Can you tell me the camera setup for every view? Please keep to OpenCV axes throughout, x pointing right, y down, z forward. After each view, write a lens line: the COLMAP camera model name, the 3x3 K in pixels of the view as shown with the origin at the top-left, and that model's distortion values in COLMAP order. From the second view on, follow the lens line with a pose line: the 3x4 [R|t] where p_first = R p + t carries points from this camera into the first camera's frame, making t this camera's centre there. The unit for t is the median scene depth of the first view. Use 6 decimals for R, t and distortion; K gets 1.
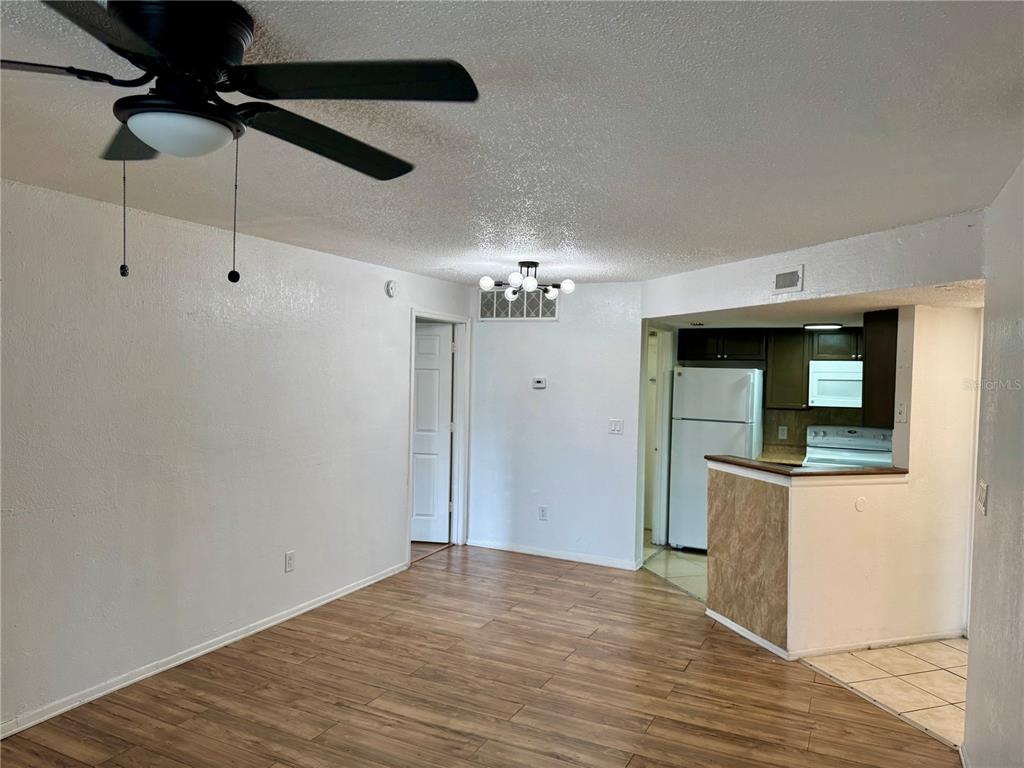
lens RADIAL K [[720.8, 0, 512.0], [0, 720.8, 384.0], [0, 0, 1]] dist [0.141263, -0.218469]
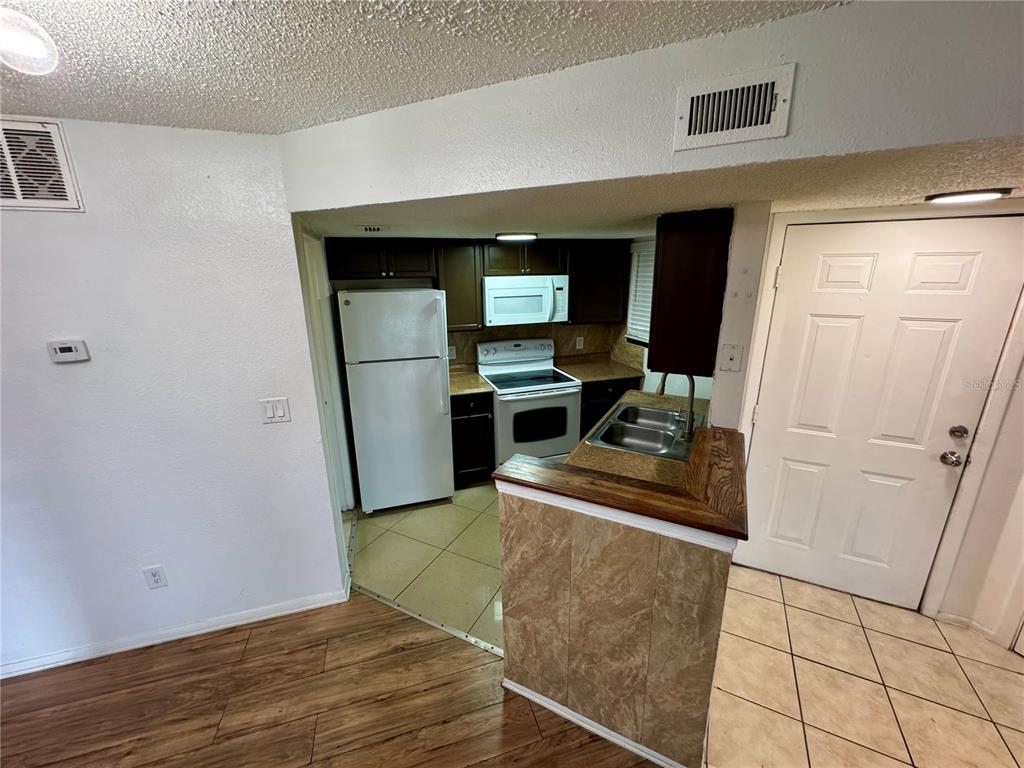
lens RADIAL K [[407.6, 0, 512.0], [0, 407.6, 384.0], [0, 0, 1]] dist [-0.001843, -0.000115]
pose [[0.719900, -0.216253, 0.659529, 0.078325], [0.042000, 0.962055, 0.269604, -0.047076], [-0.692806, -0.166388, 0.701666, 0.723052]]
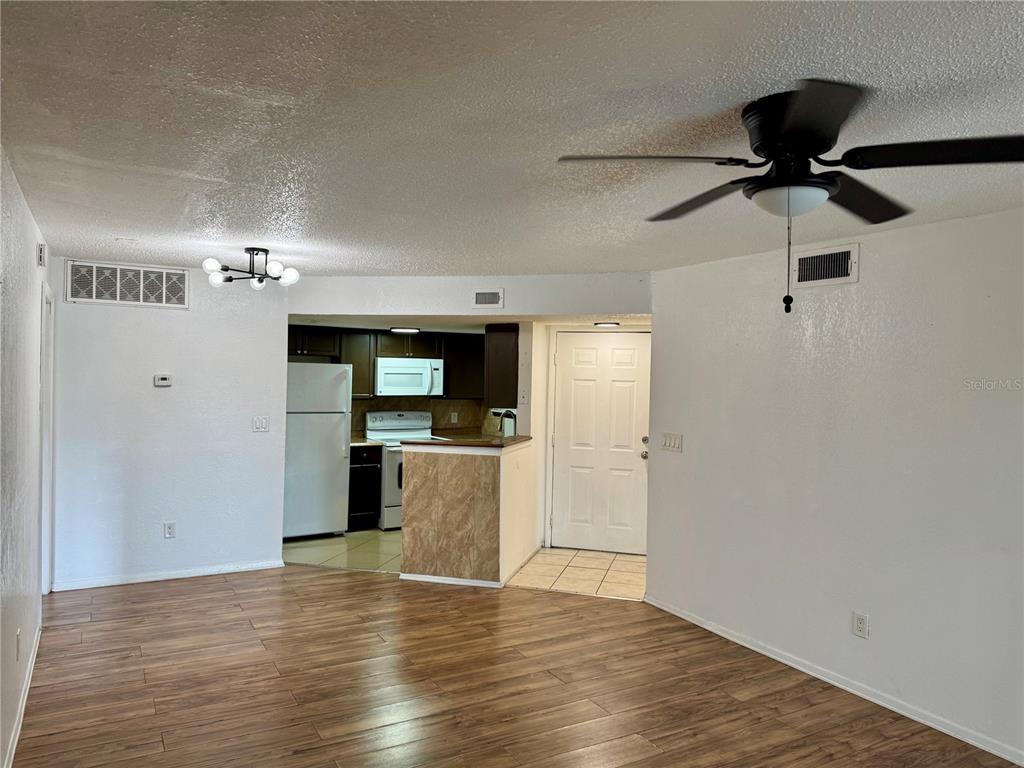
lens RADIAL K [[720.8, 0, 512.0], [0, 720.8, 384.0], [0, 0, 1]] dist [0.141263, -0.218469]
pose [[0.564112, -0.021170, 0.825427, -0.531796], [0.009988, 0.999773, 0.018816, -0.010486], [-0.825638, -0.002370, 0.564195, 0.195325]]
